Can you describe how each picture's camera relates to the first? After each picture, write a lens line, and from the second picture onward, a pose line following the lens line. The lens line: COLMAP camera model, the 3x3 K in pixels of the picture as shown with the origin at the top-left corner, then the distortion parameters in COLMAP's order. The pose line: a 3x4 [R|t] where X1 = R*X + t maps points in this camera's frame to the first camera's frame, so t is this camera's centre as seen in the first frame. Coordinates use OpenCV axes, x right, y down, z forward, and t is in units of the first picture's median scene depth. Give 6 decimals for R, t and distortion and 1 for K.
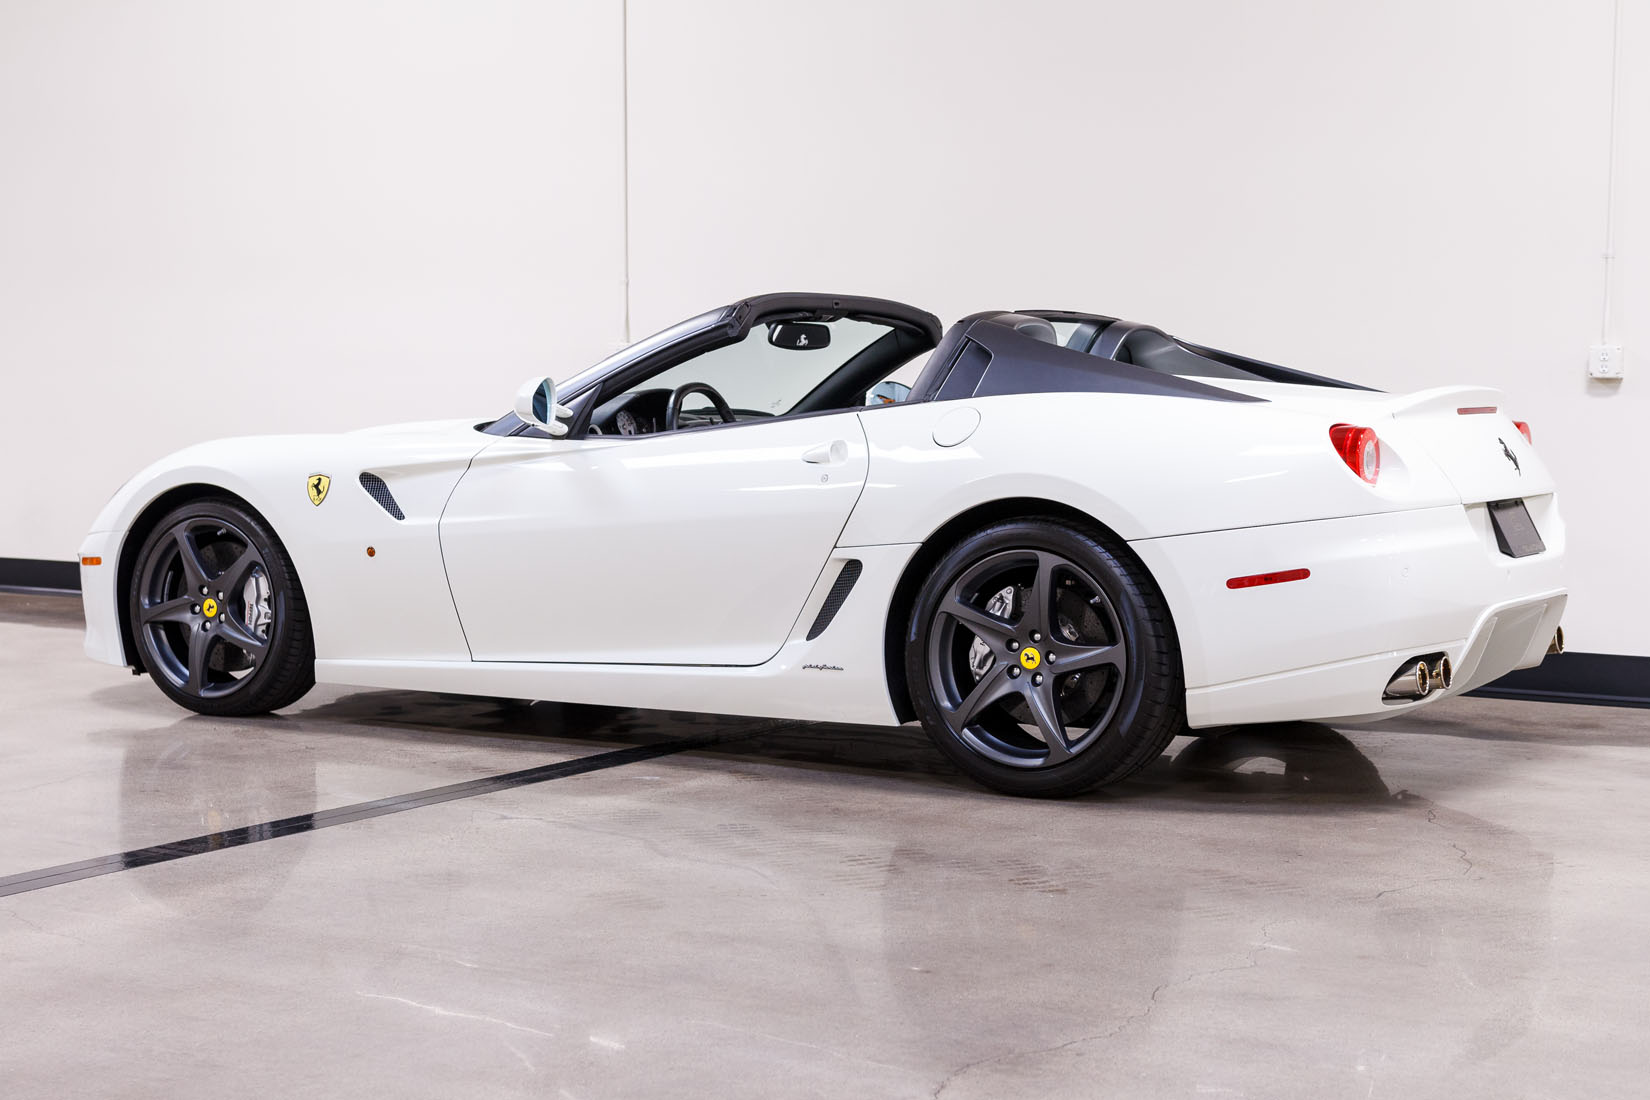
lens RADIAL K [[2672.6, 0, 825.0], [0, 2672.6, 550.0], [0, 0, 1]] dist [0.026955, 0.024946]
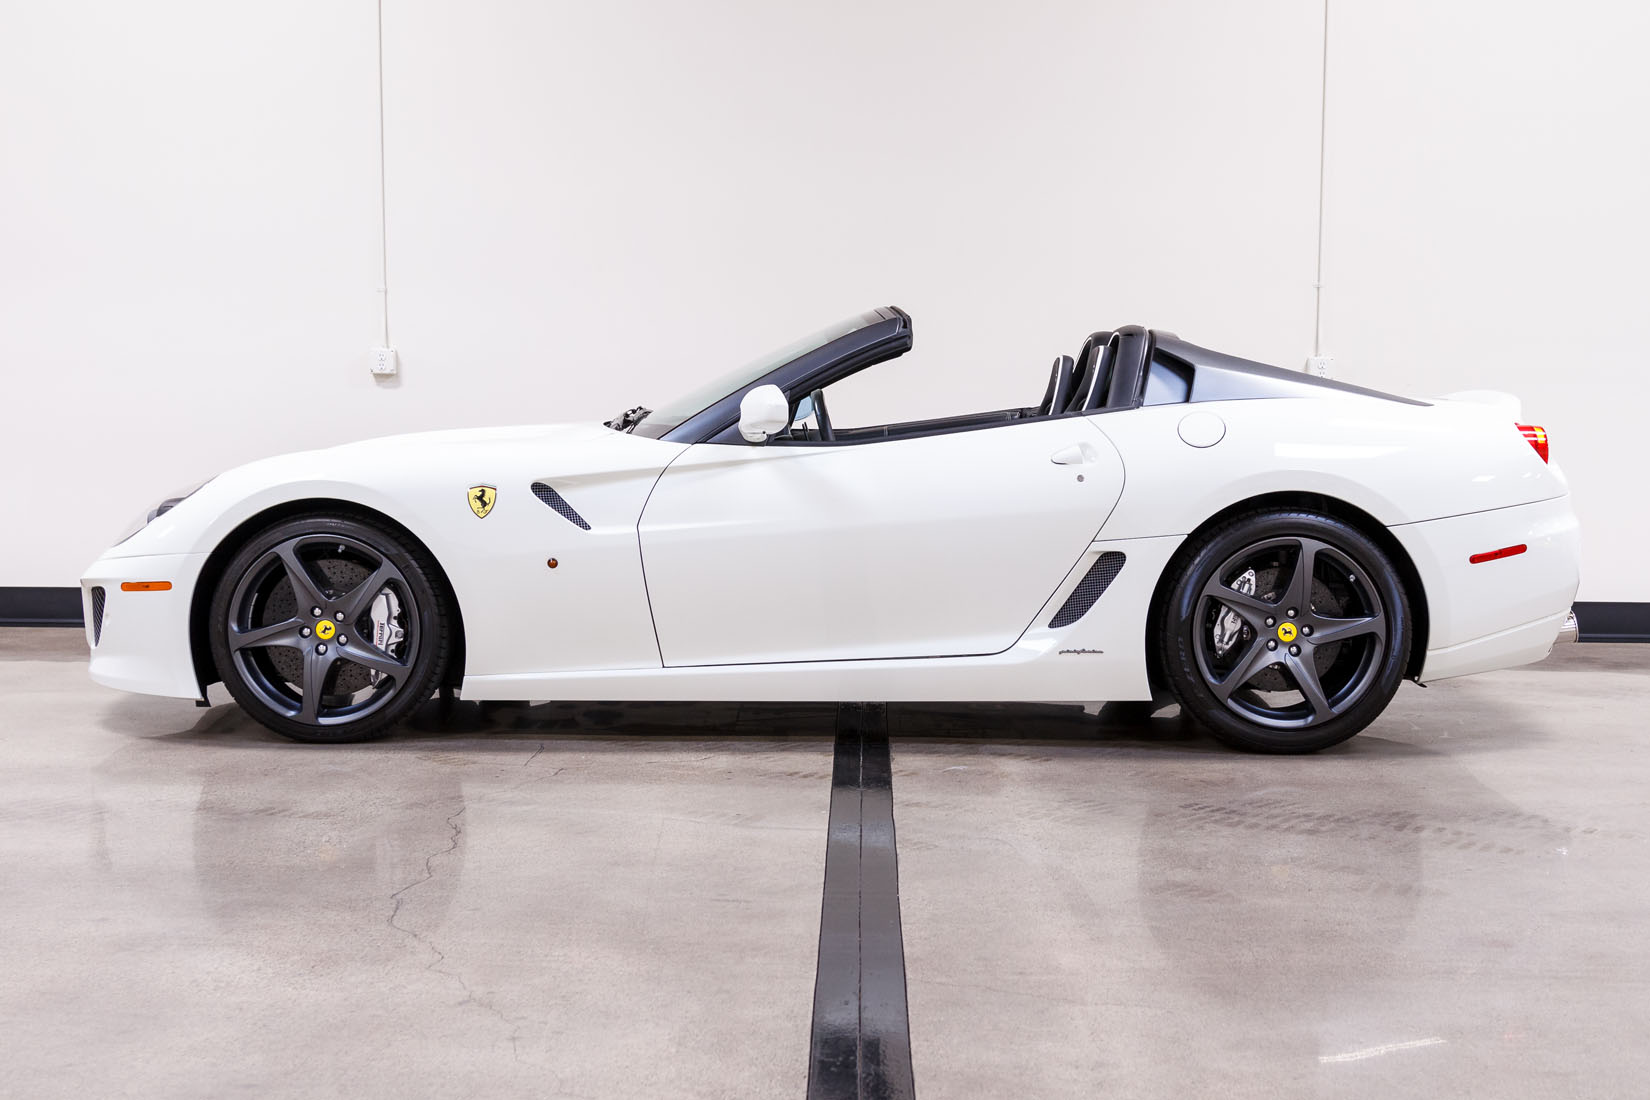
lens RADIAL K [[2019.5, 0, 825.0], [0, 2019.5, 550.0], [0, 0, 1]] dist [0.004763, 0.000620]
pose [[0.862837, -0.038310, 0.504028, -0.456799], [0.032705, 0.999266, 0.019965, -0.015695], [-0.504423, -0.000742, 0.863456, 0.309841]]
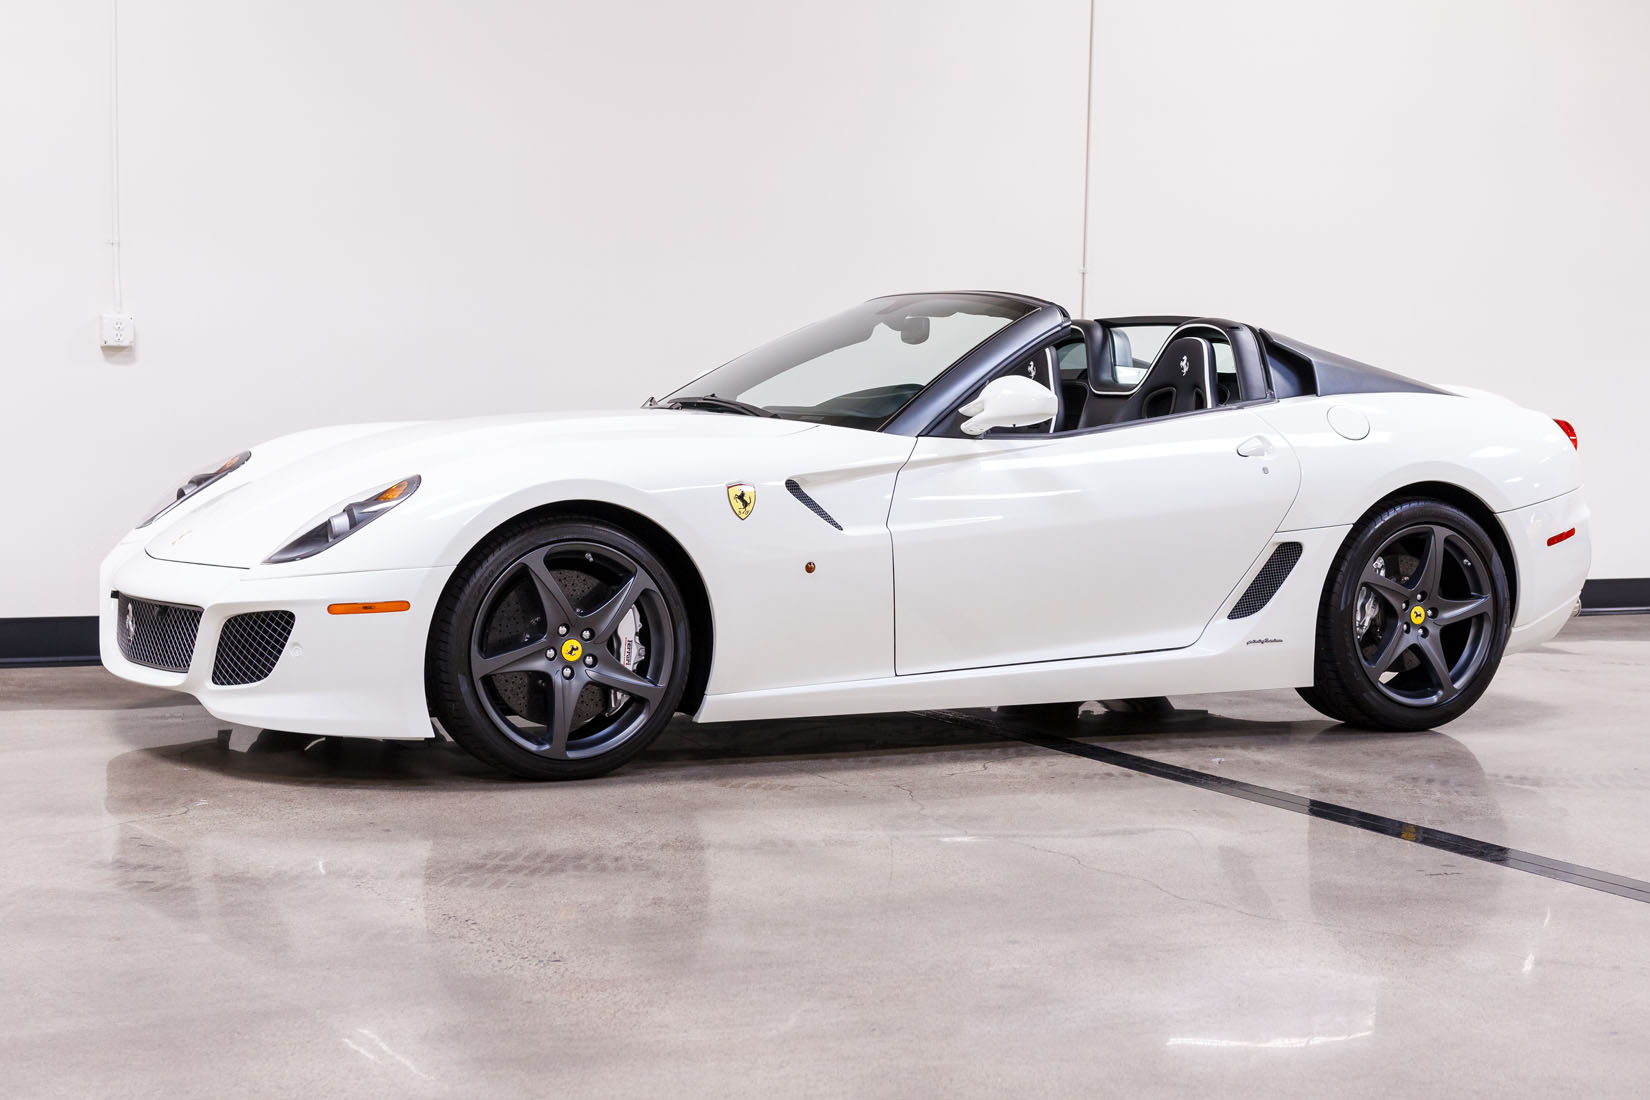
lens RADIAL K [[2544.9, 0, 825.0], [0, 2544.9, 550.0], [0, 0, 1]] dist [0.015404, 0.007439]
pose [[0.519733, -0.053000, 0.852683, -0.898164], [0.043620, 0.998418, 0.035471, -0.035378], [-0.853214, 0.018759, 0.521223, 0.548666]]
